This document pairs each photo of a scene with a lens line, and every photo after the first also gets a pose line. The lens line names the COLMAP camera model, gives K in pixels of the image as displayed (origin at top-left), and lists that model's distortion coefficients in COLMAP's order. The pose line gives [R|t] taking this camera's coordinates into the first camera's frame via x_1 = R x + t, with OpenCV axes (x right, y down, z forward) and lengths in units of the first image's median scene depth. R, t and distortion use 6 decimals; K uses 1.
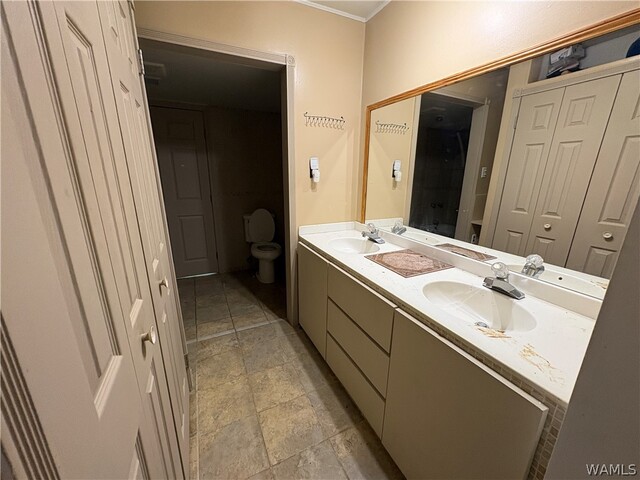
lens RADIAL K [[254.4, 0, 320.1], [0, 254.4, 240.5], [0, 0, 1]] dist [-0.001470, 0.000515]
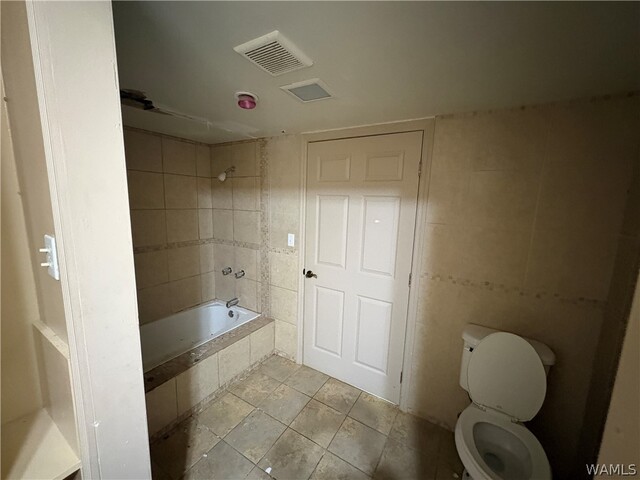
lens RADIAL K [[254.4, 0, 319.4], [0, 254.4, 240.2], [0, 0, 1]] dist [-0.001470, 0.000515]
pose [[0.545675, 0.133649, -0.827271, -0.084860], [-0.248147, 0.968696, -0.007183, -0.191586], [0.800414, 0.209204, 0.561757, 0.501176]]
